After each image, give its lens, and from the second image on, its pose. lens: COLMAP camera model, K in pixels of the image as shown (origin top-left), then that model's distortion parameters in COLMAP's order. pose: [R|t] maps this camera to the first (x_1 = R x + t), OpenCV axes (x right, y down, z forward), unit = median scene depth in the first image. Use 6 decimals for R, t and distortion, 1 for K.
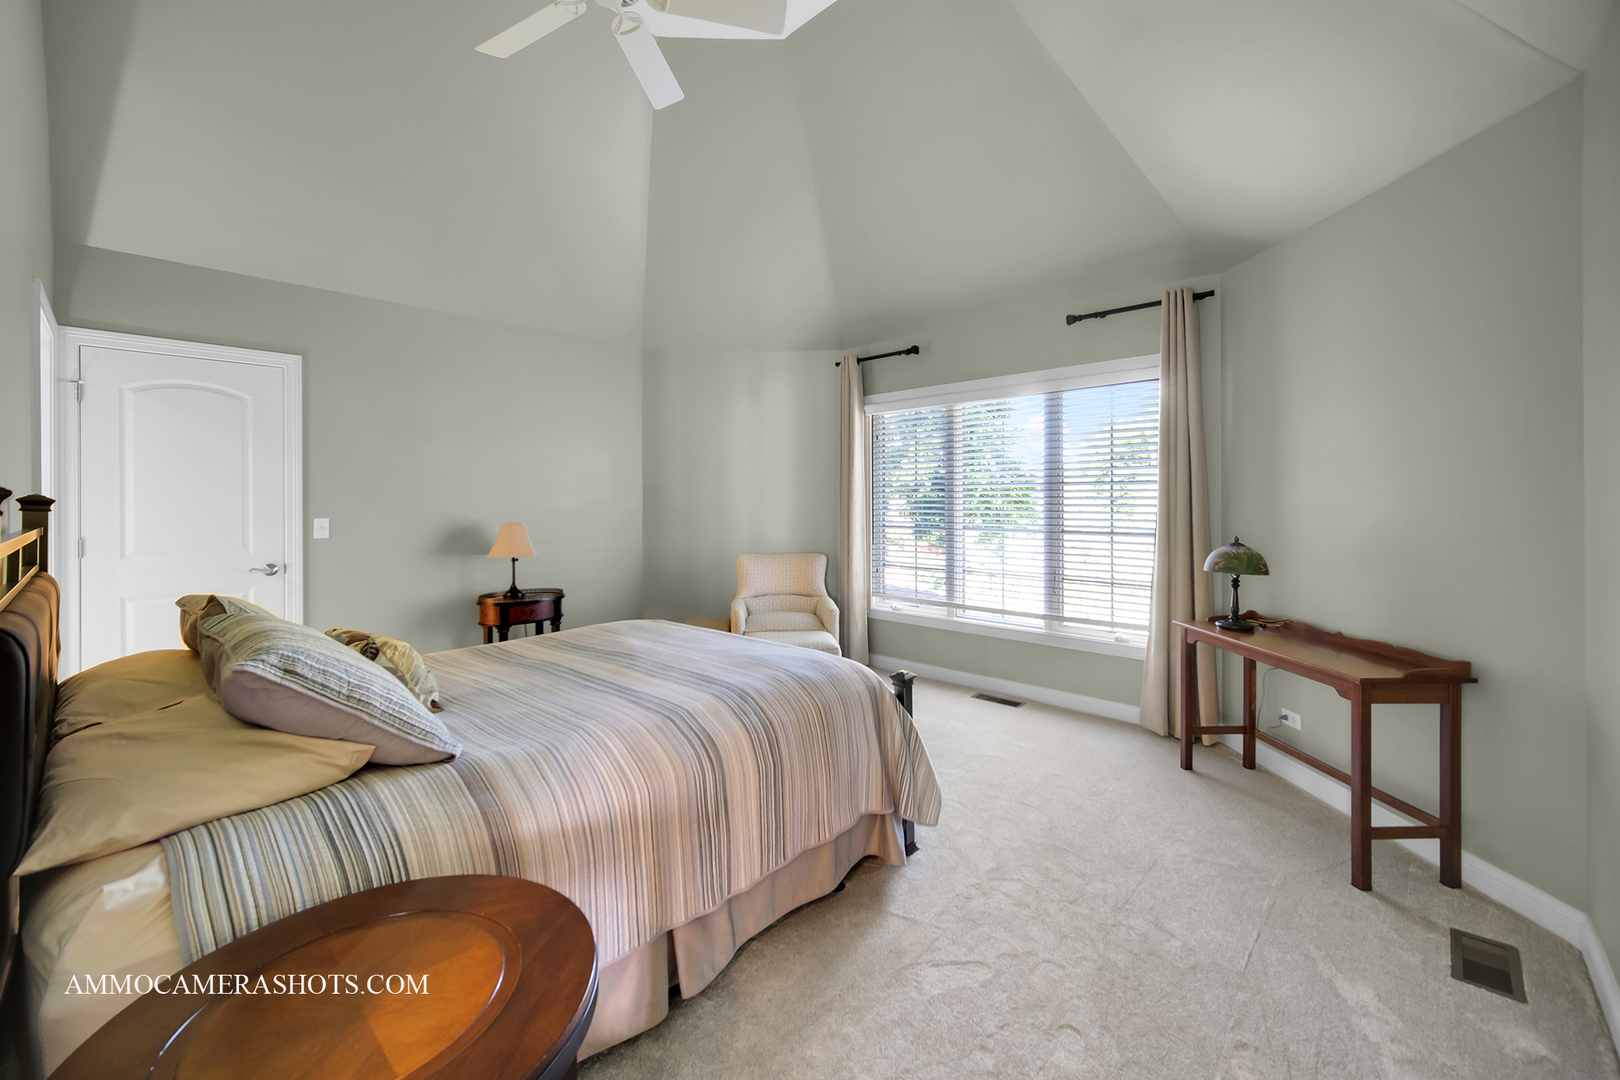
lens RADIAL K [[662.3, 0, 819.4], [0, 662.3, 510.7], [0, 0, 1]] dist [-0.001421, 0.000159]
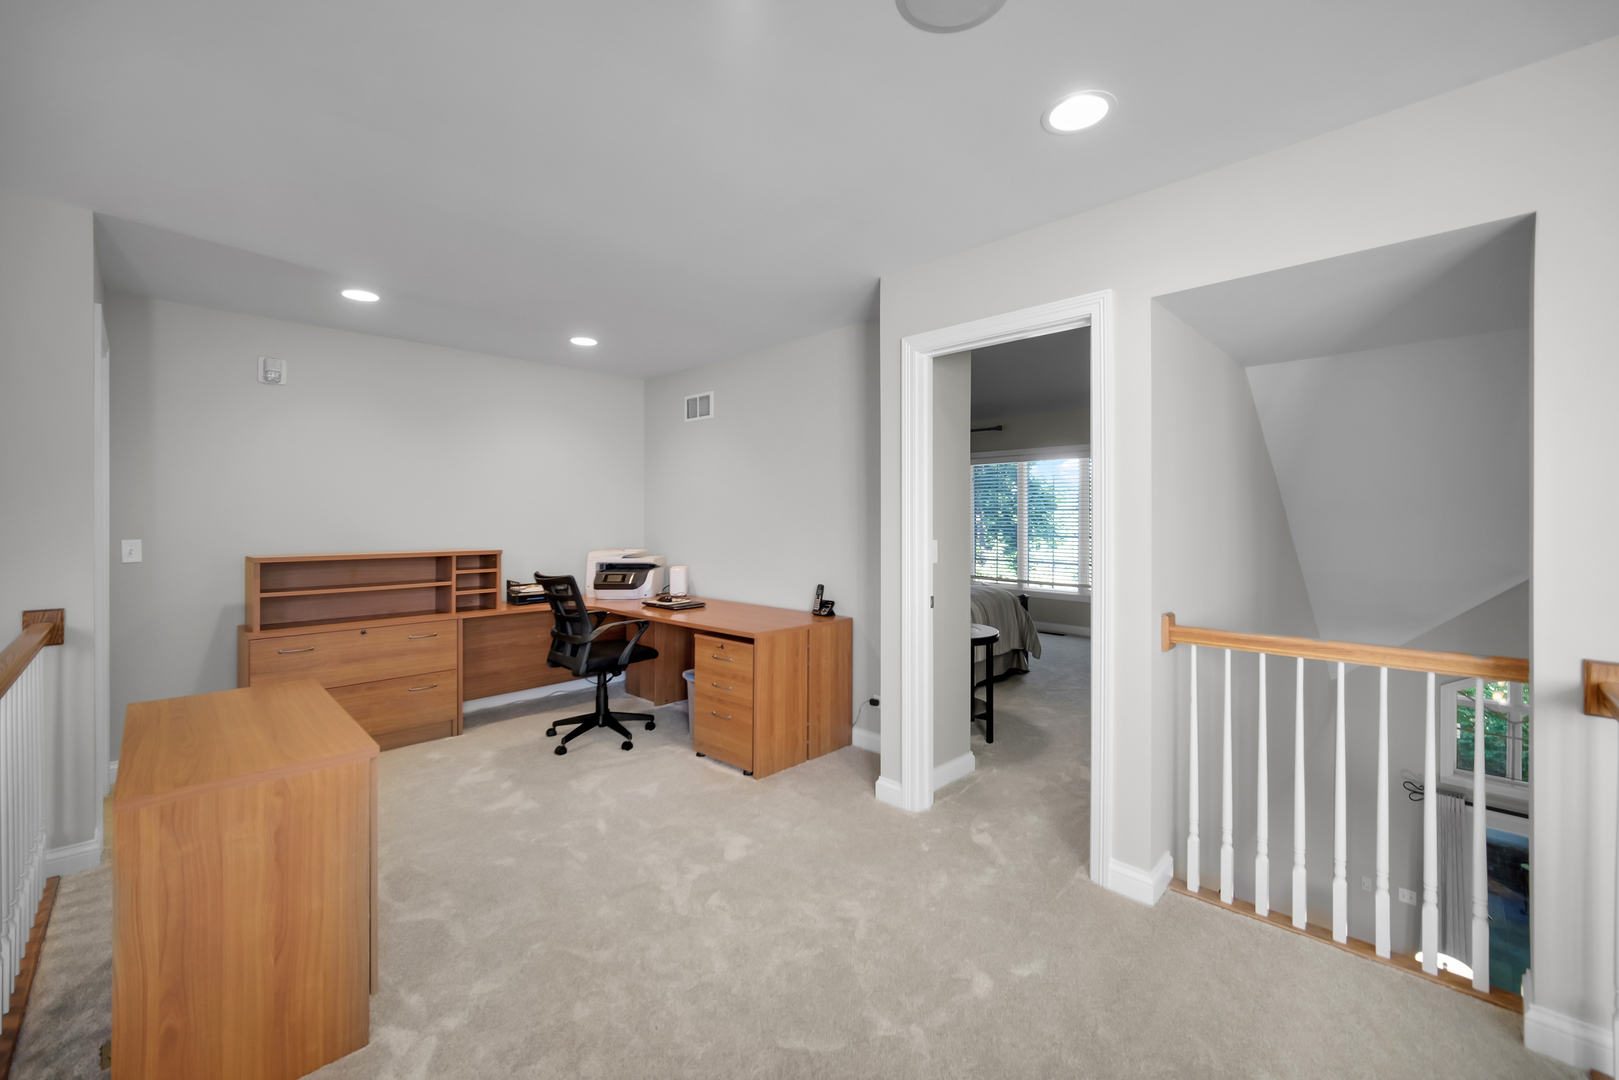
lens RADIAL K [[658.6, 0, 809.5], [0, 658.6, 540.0], [0, 0, 1]] dist [-0.000055, 0.000220]
pose [[0.999547, -0.004949, -0.029671, -0.401144], [0.005651, 0.999705, 0.023624, -0.003963], [0.029546, -0.023781, 0.999281, -0.951010]]
